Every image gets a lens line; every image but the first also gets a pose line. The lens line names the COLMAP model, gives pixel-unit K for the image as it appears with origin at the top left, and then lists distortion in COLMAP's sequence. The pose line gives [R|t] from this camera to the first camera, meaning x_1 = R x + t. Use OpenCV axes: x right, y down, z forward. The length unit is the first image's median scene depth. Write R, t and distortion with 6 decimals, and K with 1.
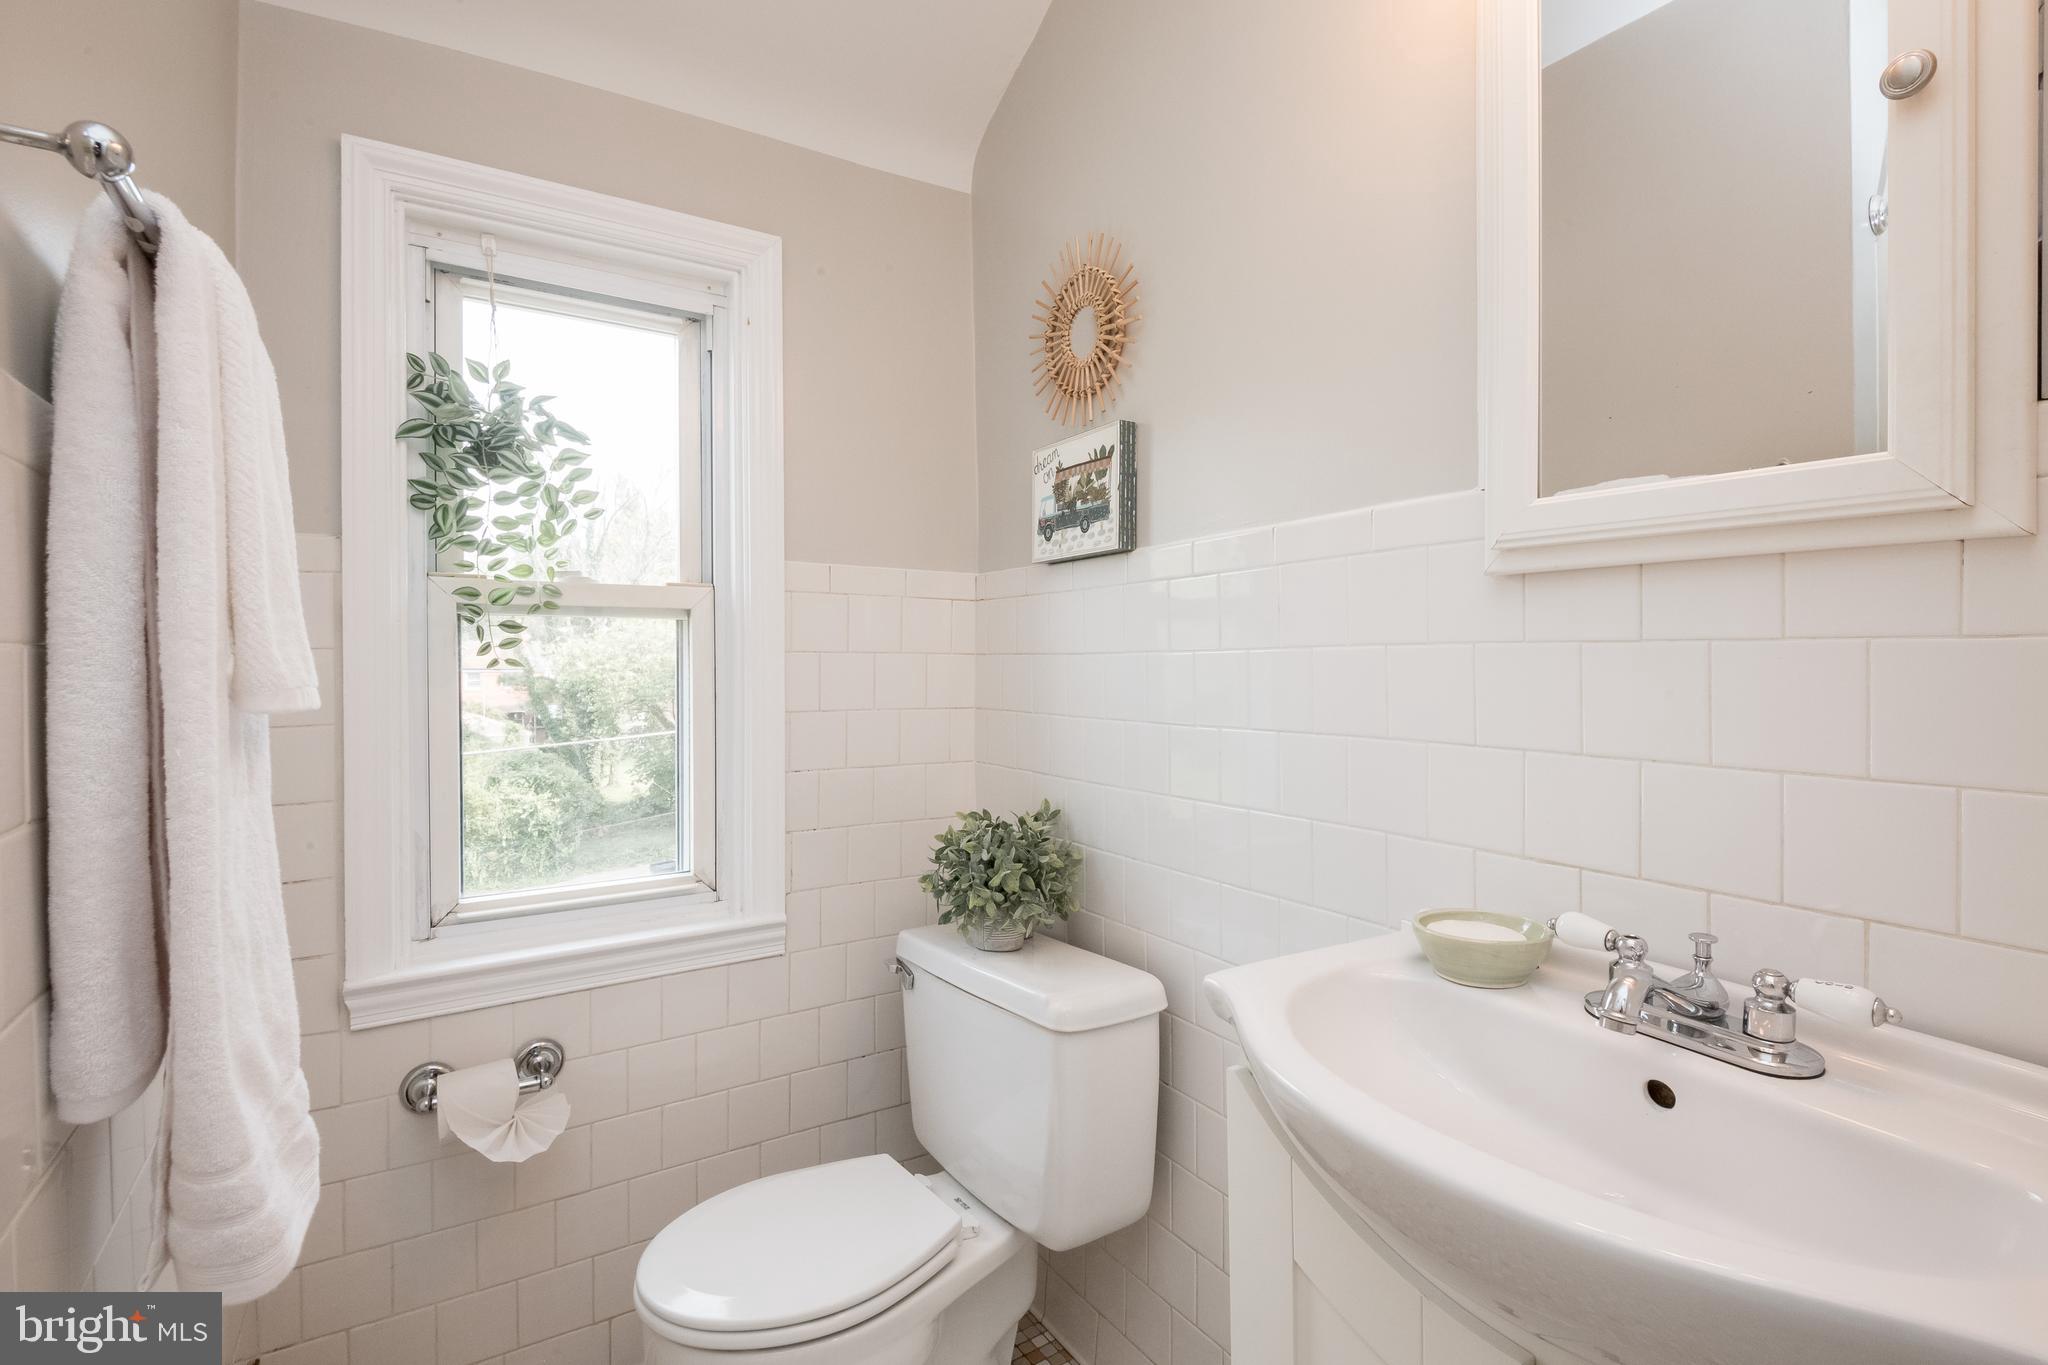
lens RADIAL K [[948.2, 0, 1030.6], [0, 948.2, 670.0], [0, 0, 1]] dist [0.031894, -0.026053]
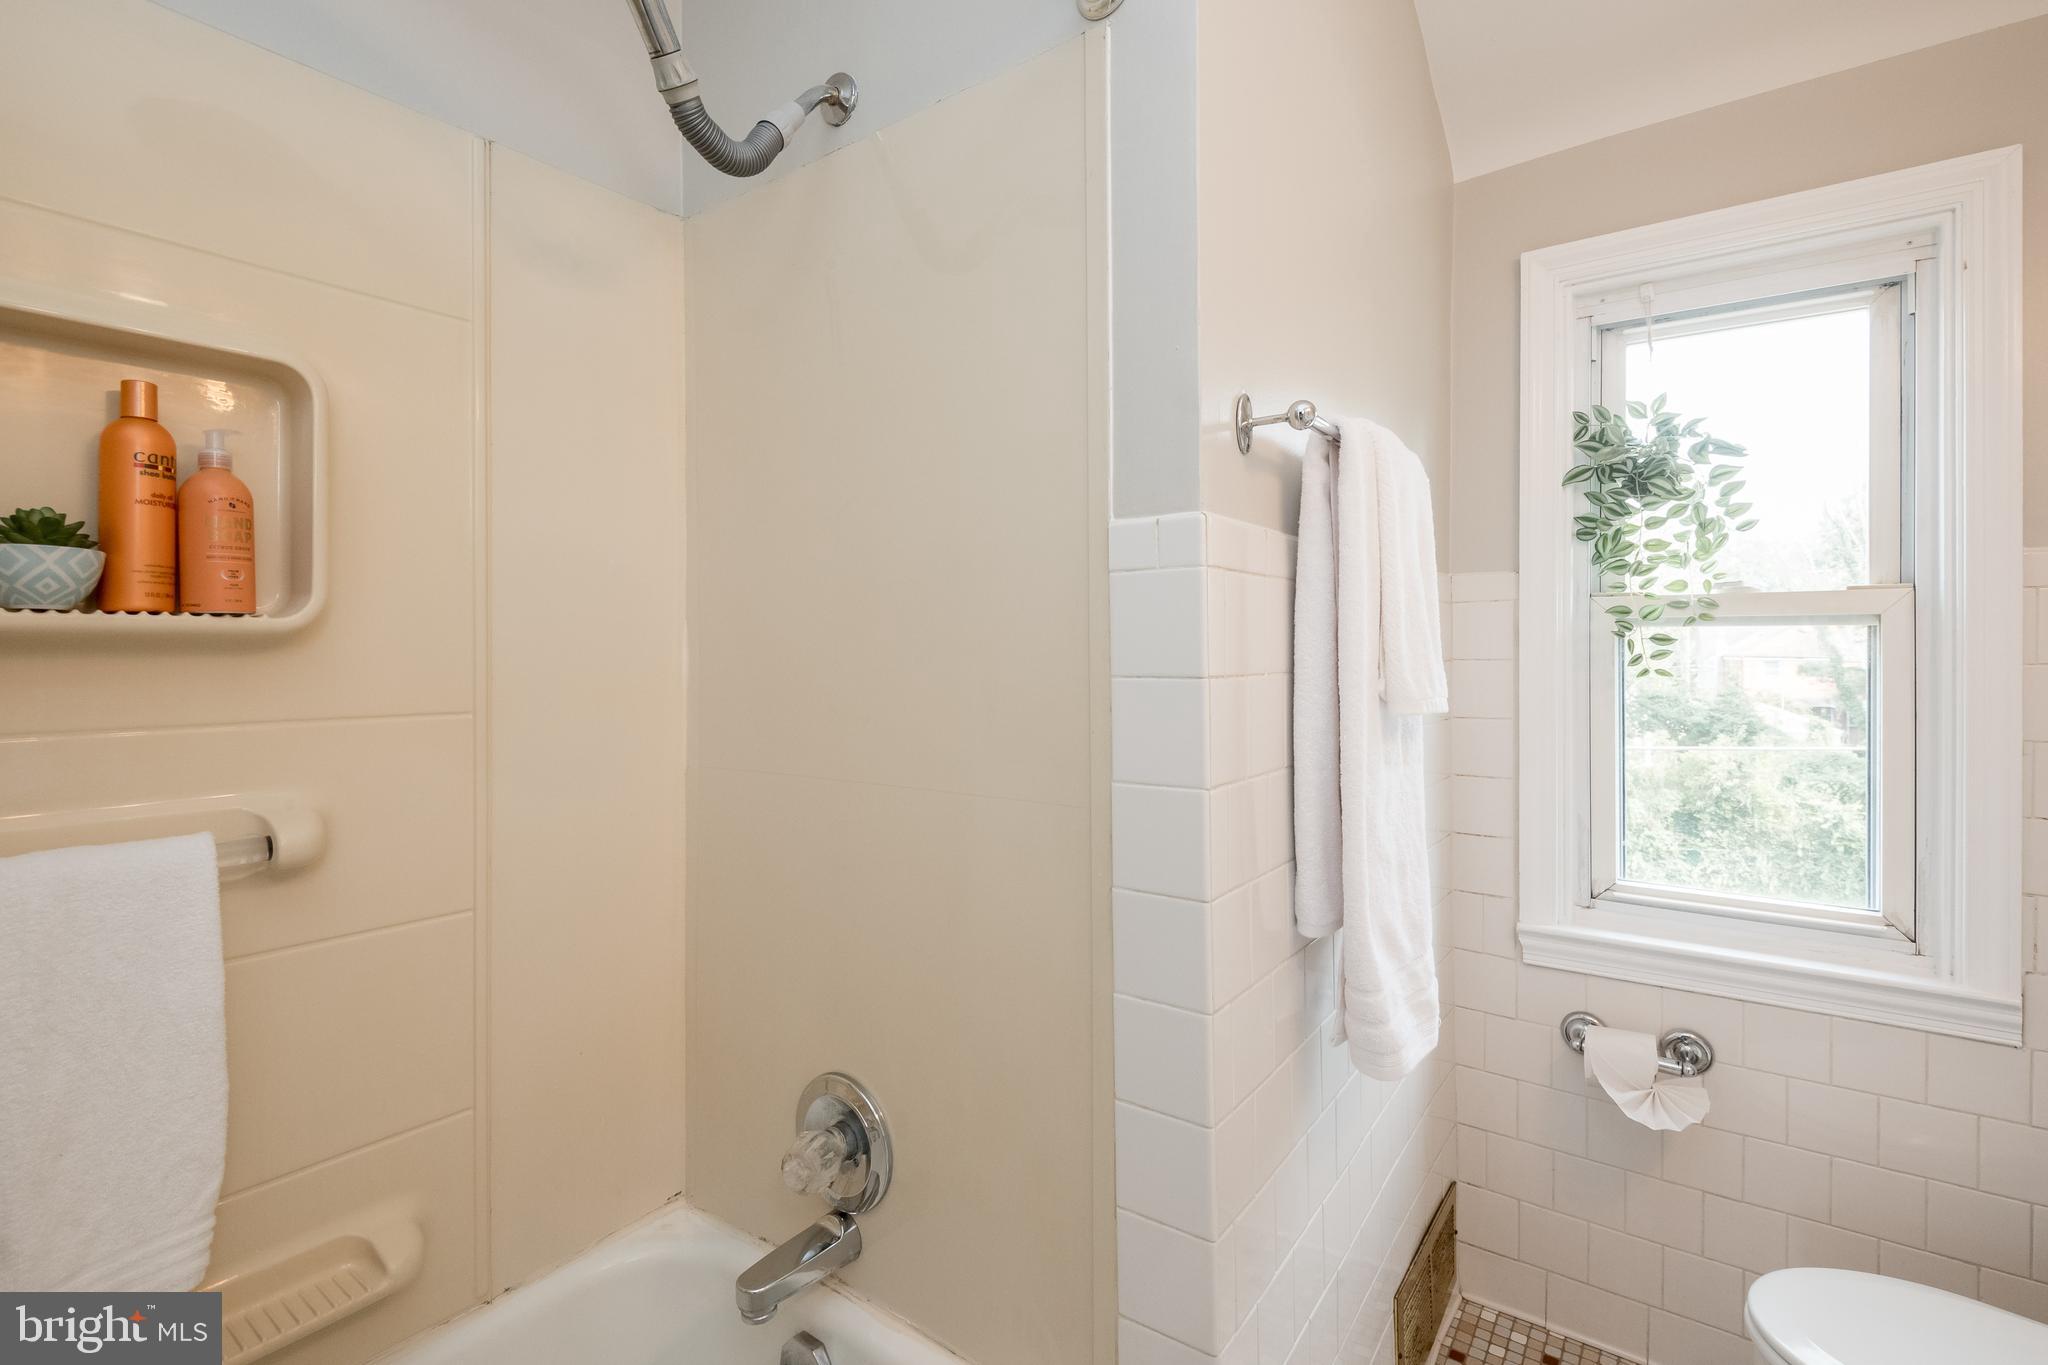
lens RADIAL K [[944.3, 0, 1027.6], [0, 944.3, 657.8], [0, 0, 1]] dist [0.029116, -0.018905]
pose [[0.368848, 0.010835, -0.929427, 0.194917], [-0.009344, 0.999925, 0.007948, -0.026268], [0.929443, 0.005753, 0.368921, -0.066403]]
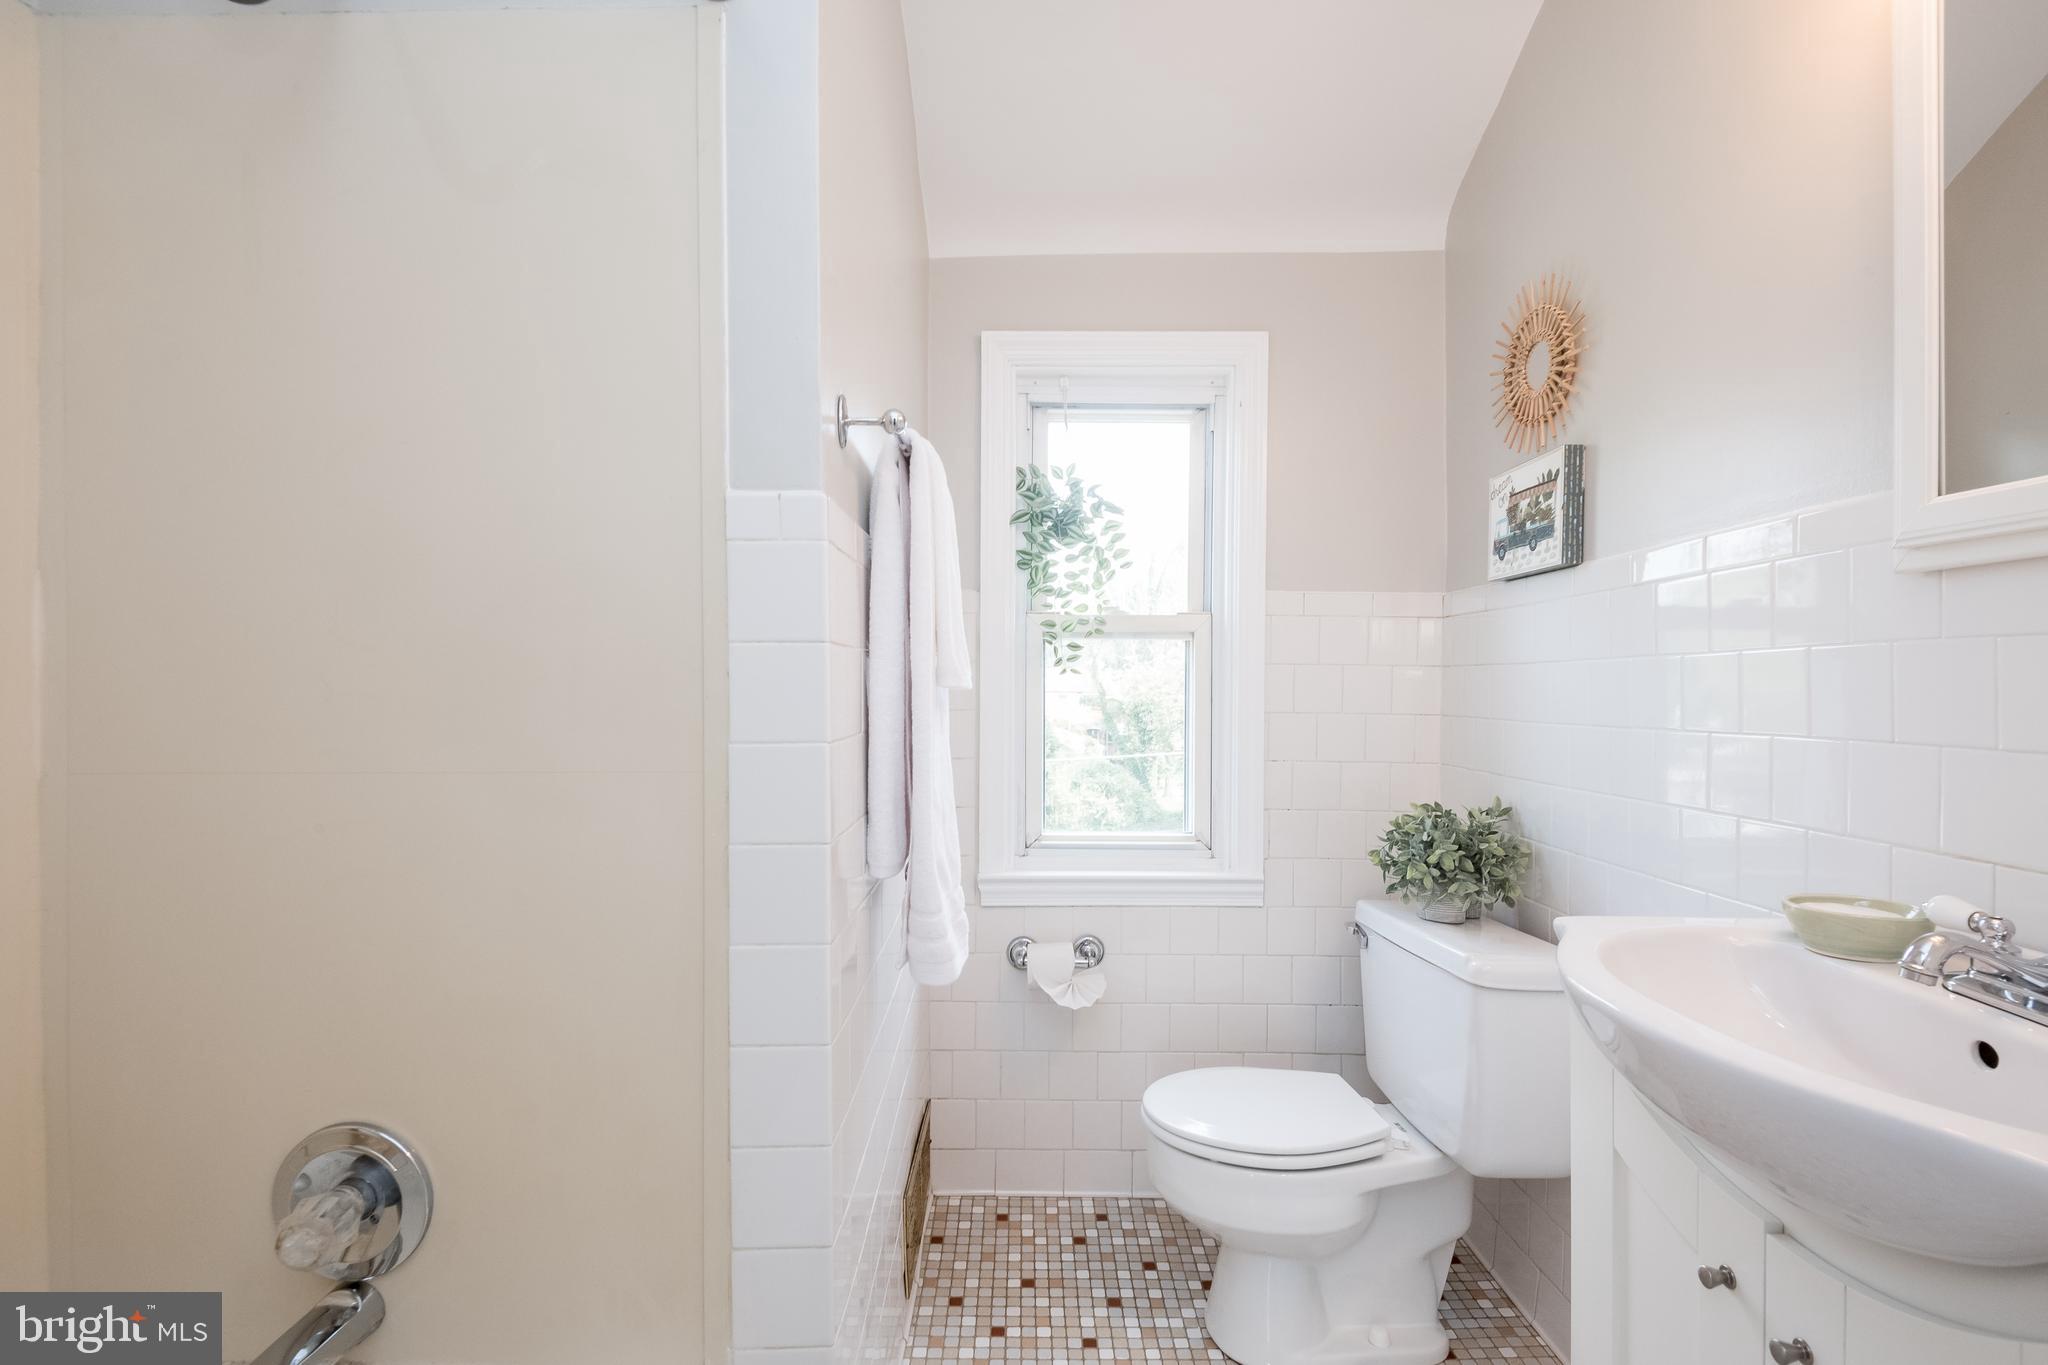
lens RADIAL K [[924.6, 0, 1026.7], [0, 924.6, 702.1], [0, 0, 1]] dist [0.045793, -0.031754]
pose [[0.843412, 0.015509, -0.537044, 0.150227], [-0.012145, 0.999878, 0.009801, 0.025652], [0.537130, -0.001744, 0.843498, -0.221791]]
